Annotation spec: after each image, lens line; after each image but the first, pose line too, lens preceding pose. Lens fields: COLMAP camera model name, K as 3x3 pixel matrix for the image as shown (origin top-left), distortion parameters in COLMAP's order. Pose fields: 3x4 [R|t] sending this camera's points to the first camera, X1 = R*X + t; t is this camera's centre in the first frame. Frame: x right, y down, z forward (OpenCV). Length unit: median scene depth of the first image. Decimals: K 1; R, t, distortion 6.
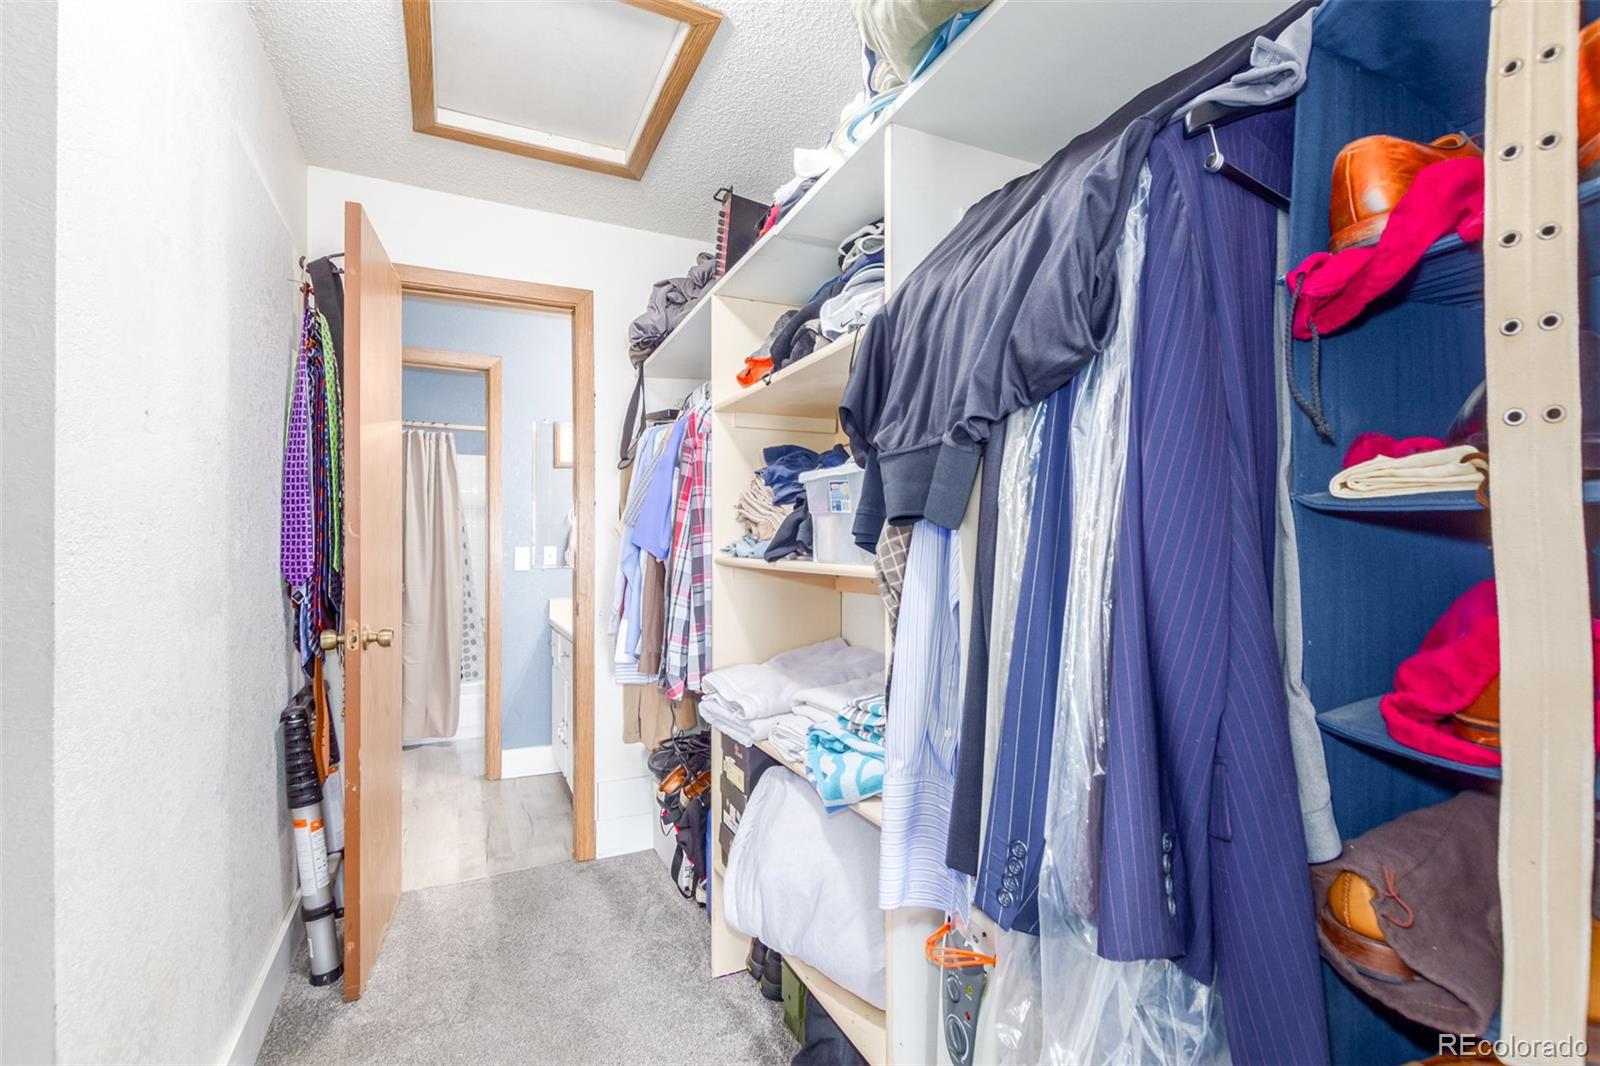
lens RADIAL K [[734.0, 0, 803.4], [0, 734.0, 540.7], [0, 0, 1]] dist [0.007555, -0.004798]
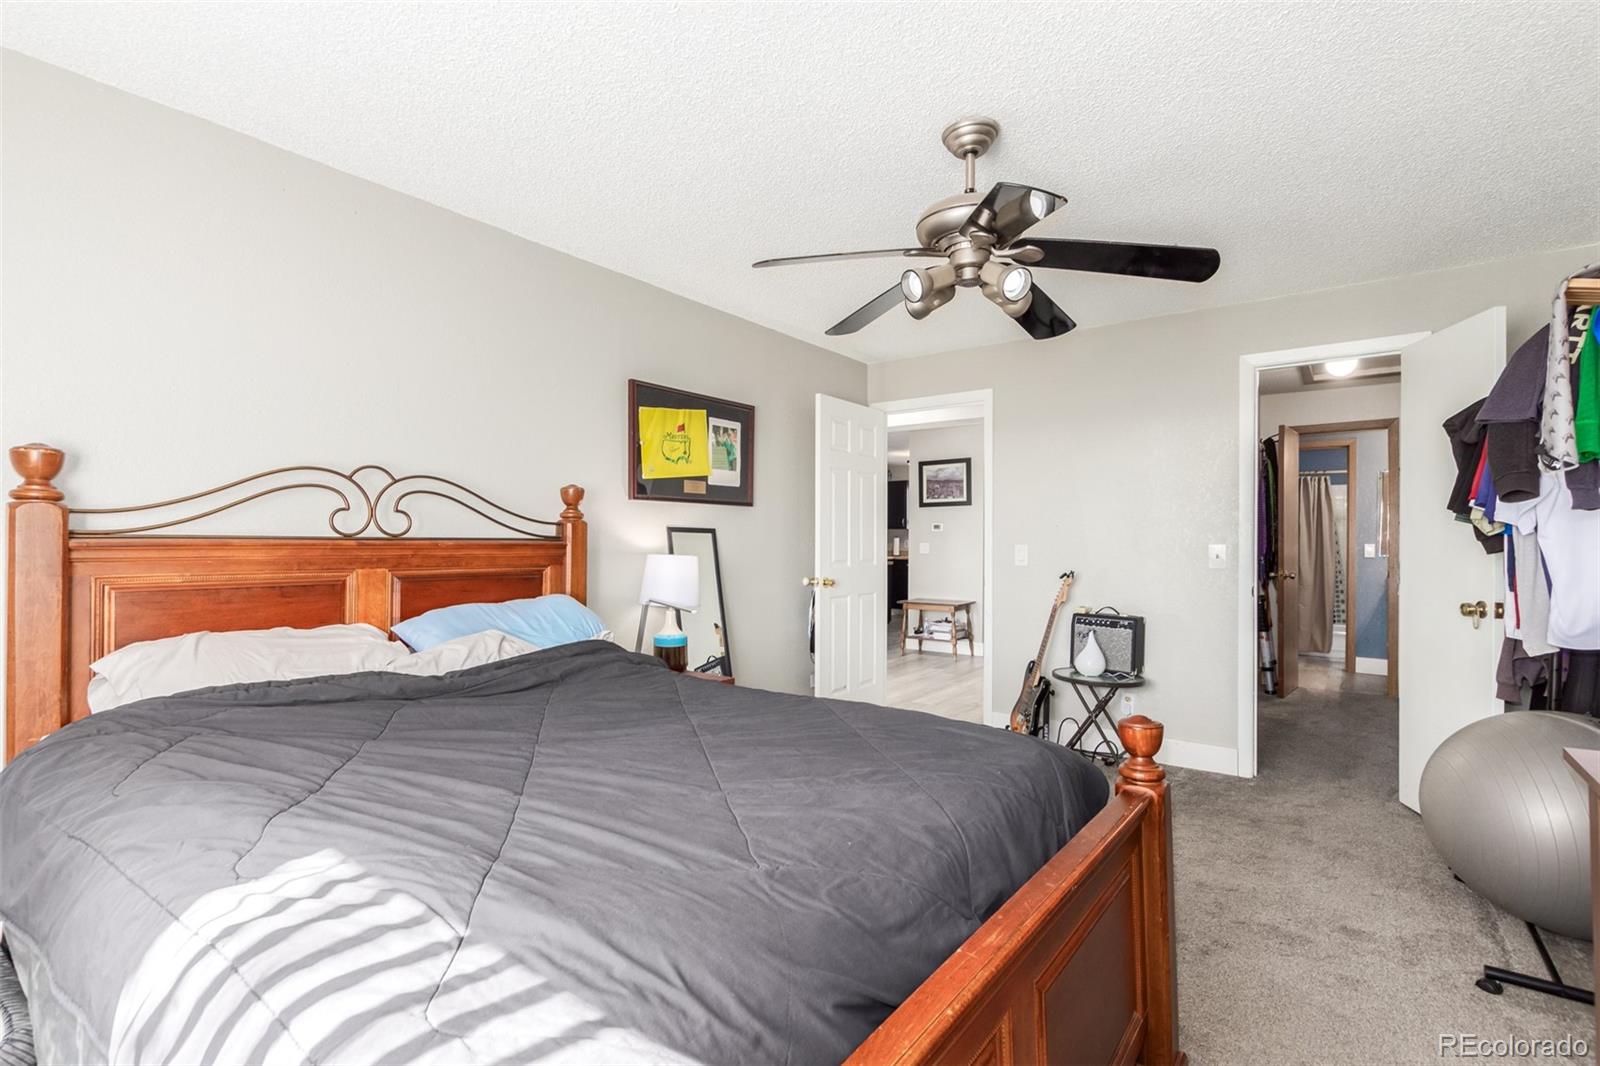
lens RADIAL K [[734.0, 0, 807.6], [0, 734.0, 539.1], [0, 0, 1]] dist [0.007555, -0.004798]
pose [[0.469731, 0.002492, -0.882806, 0.990002], [-0.001505, 0.999997, 0.002022, -0.009569], [0.882809, 0.000379, 0.469733, -1.859272]]
